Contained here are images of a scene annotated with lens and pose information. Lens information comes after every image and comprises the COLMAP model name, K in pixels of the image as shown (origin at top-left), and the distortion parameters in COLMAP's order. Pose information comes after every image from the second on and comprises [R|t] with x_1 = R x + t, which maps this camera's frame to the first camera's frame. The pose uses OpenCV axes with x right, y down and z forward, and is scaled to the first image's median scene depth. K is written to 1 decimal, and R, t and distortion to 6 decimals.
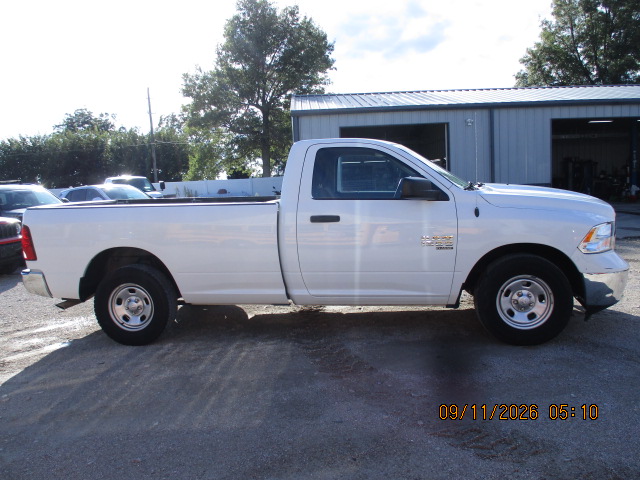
lens RADIAL K [[538.7, 0, 318.8], [0, 538.7, 241.0], [0, 0, 1]] dist [-0.038734, 0.014645]
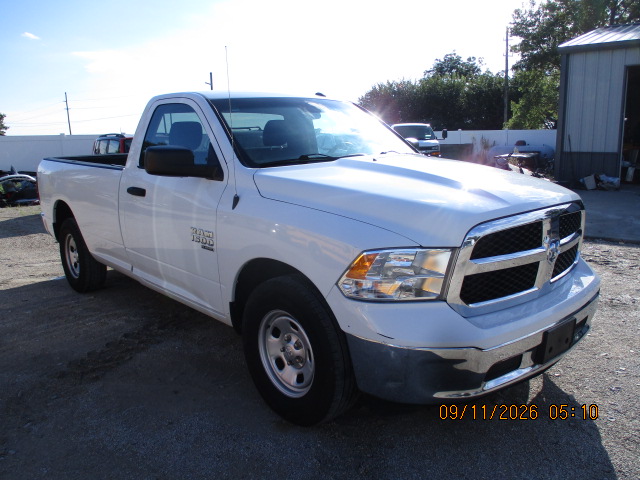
lens RADIAL K [[538.7, 0, 318.8], [0, 538.7, 241.0], [0, 0, 1]] dist [-0.038734, 0.014645]
pose [[0.786932, 0.150498, -0.598404, 0.180970], [-0.090436, 0.987458, 0.129418, -0.023637], [0.610376, -0.047726, 0.790673, 0.123923]]
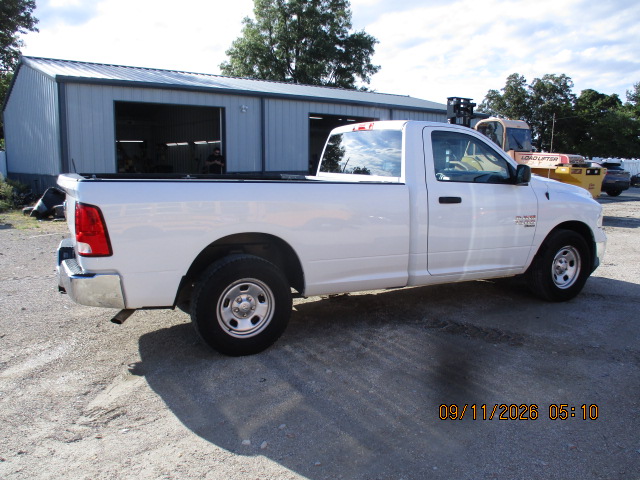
lens RADIAL K [[538.7, 0, 318.8], [0, 538.7, 241.0], [0, 0, 1]] dist [-0.038734, 0.014645]
pose [[0.822053, -0.038144, 0.568131, -0.191420], [0.023175, 0.999168, 0.033550, -0.000660], [-0.568938, -0.014413, 0.822254, 0.072540]]
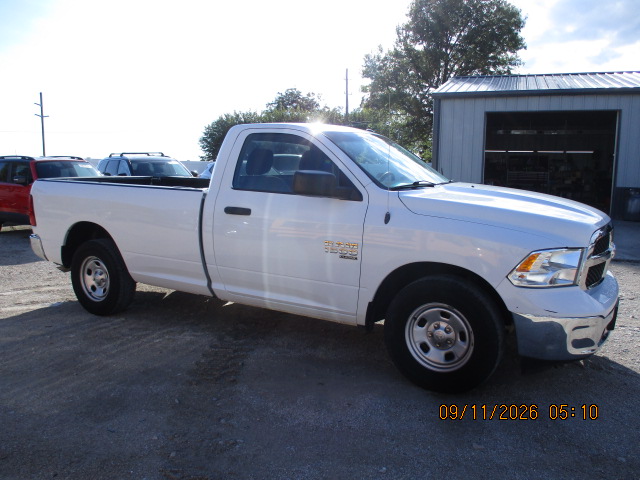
lens RADIAL K [[538.7, 0, 318.8], [0, 538.7, 241.0], [0, 0, 1]] dist [-0.038734, 0.014645]
pose [[0.931038, 0.105556, -0.349323, 0.113895], [-0.094234, 0.994329, 0.049300, -0.011787], [0.352546, -0.012982, 0.935704, 0.046565]]
